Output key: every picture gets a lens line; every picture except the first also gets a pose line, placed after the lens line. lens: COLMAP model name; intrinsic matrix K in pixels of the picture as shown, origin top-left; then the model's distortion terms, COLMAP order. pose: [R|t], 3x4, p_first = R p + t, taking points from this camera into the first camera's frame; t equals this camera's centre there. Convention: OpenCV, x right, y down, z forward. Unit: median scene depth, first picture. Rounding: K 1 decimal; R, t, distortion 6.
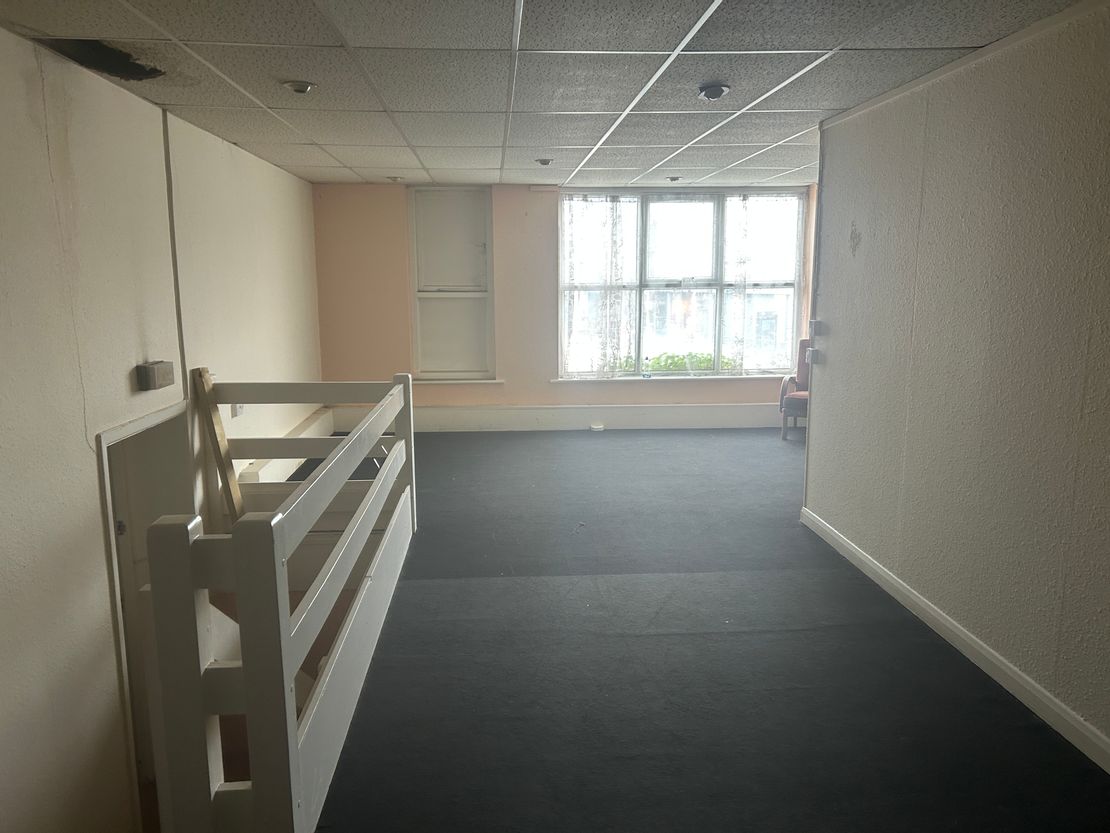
lens RADIAL K [[834.2, 0, 557.7], [0, 834.2, 416.2], [0, 0, 1]] dist [0.059426, -0.047405]
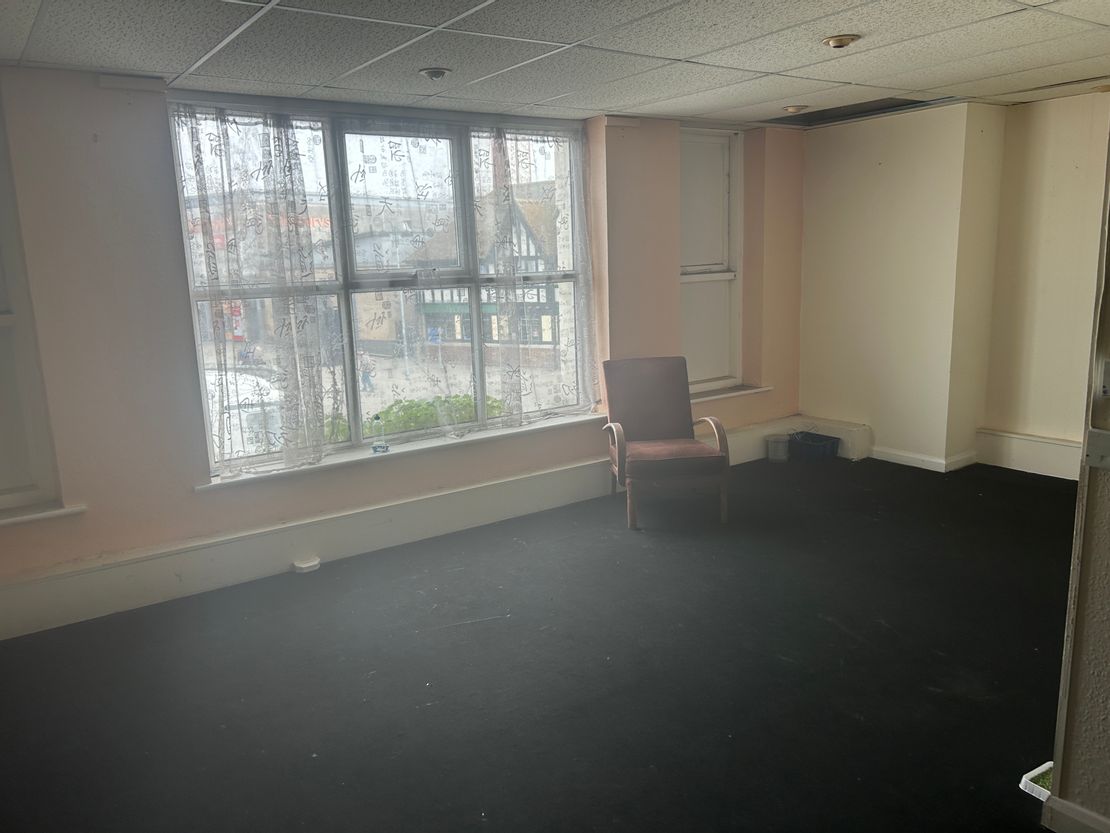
lens RADIAL K [[834.2, 0, 547.8], [0, 834.2, 410.5], [0, 0, 1]] dist [0.059426, -0.047405]
pose [[0.867146, -0.114762, 0.484652, -0.061823], [0.117445, 0.992766, 0.024946, -0.073860], [-0.484009, 0.035288, 0.874351, 0.463019]]
